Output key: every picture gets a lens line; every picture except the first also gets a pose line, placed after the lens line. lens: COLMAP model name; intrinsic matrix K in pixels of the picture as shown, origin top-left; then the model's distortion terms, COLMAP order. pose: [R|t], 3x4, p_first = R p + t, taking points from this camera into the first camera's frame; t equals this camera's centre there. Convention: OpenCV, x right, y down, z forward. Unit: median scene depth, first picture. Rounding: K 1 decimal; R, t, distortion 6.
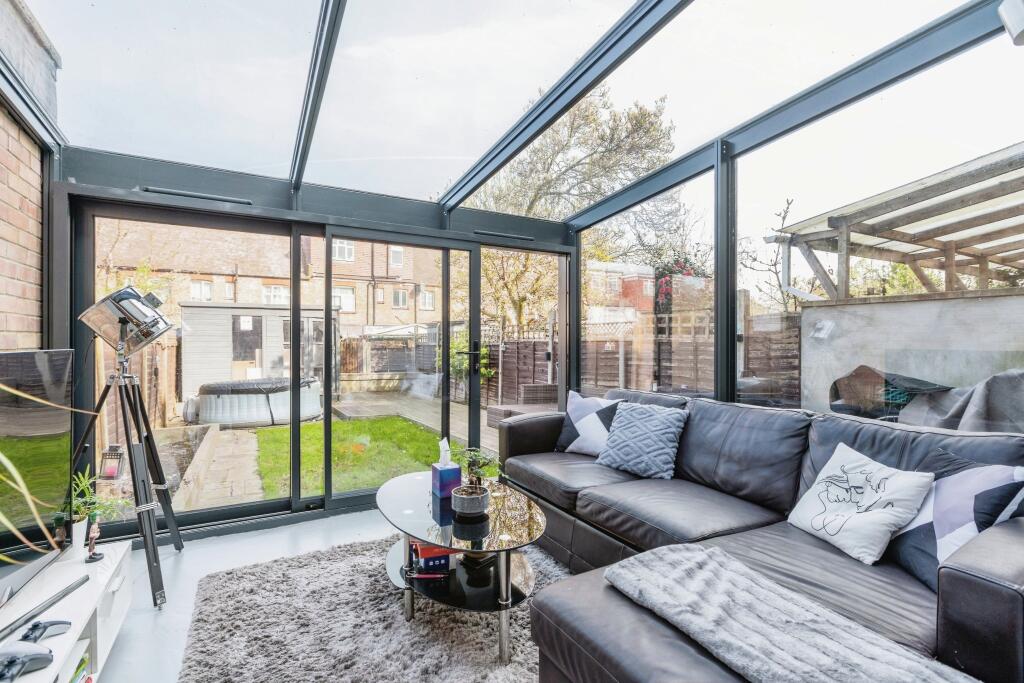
lens RADIAL K [[468.0, 0, 506.6], [0, 468.0, 356.4], [0, 0, 1]] dist [0.001209, -0.000327]
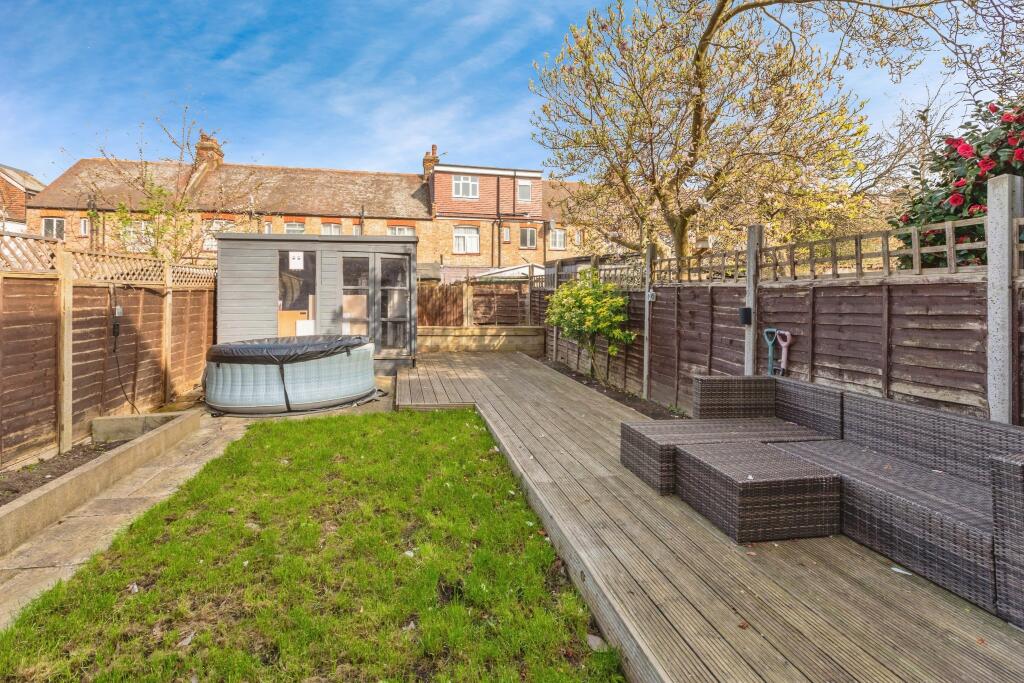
lens RADIAL K [[480.9, 0, 510.3], [0, 480.9, 284.8], [0, 0, 1]] dist [0.000570, -0.000035]
pose [[0.960100, 0.003009, -0.279640, -0.009935], [-0.012666, 0.999384, -0.032731, -0.012286], [0.279369, 0.034967, 0.959547, 0.382113]]
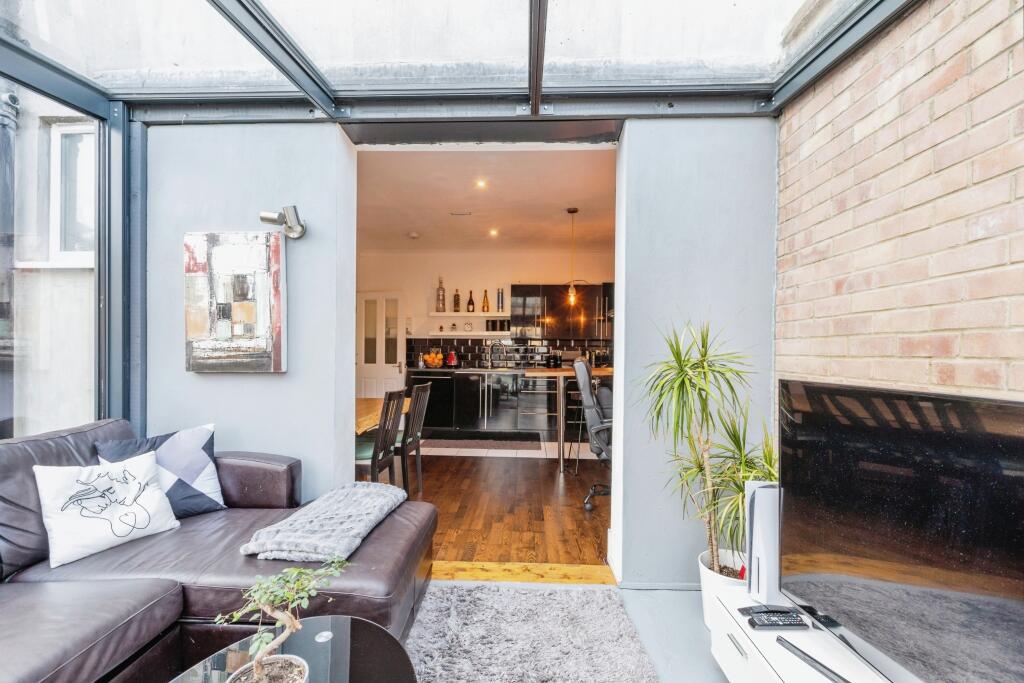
lens RADIAL K [[468.0, 0, 506.6], [0, 468.0, 356.4], [0, 0, 1]] dist [0.001209, -0.000327]
pose [[-0.855977, -0.020707, 0.516600, -0.103082], [0.001079, 0.999124, 0.041836, -0.012557], [-0.517013, 0.036368, -0.855204, 0.249452]]
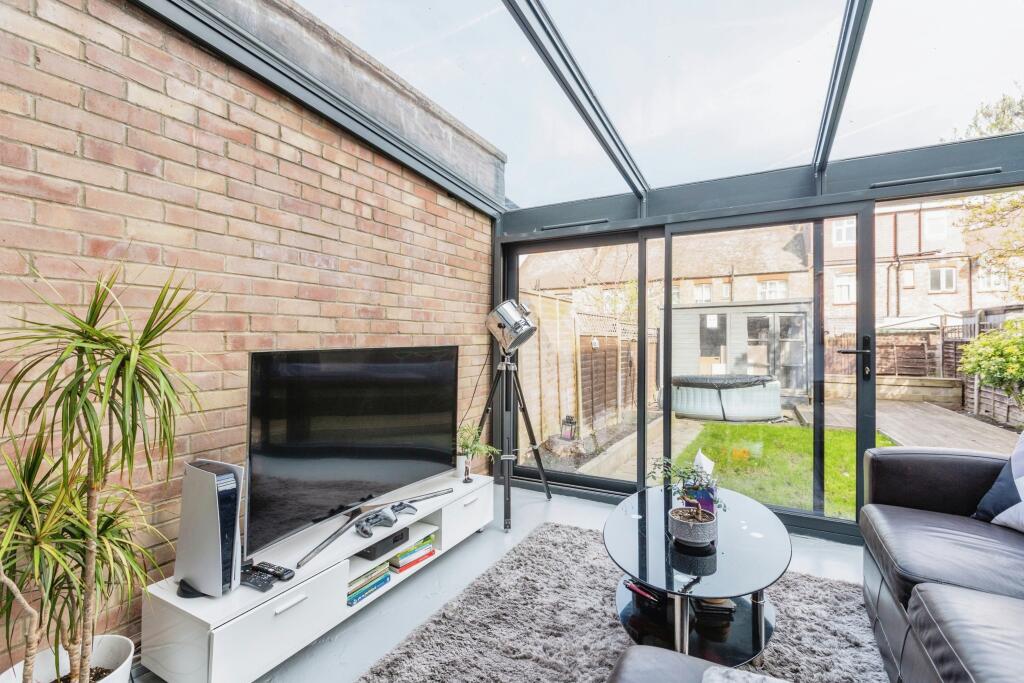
lens RADIAL K [[463.9, 0, 507.0], [0, 463.9, 340.9], [0, 0, 1]] dist [-0.000574, -0.001046]
pose [[0.535625, -0.003612, -0.844448, 0.087775], [-0.018688, 0.999695, -0.016129, -0.001077], [0.844249, 0.024420, 0.535394, 0.051698]]
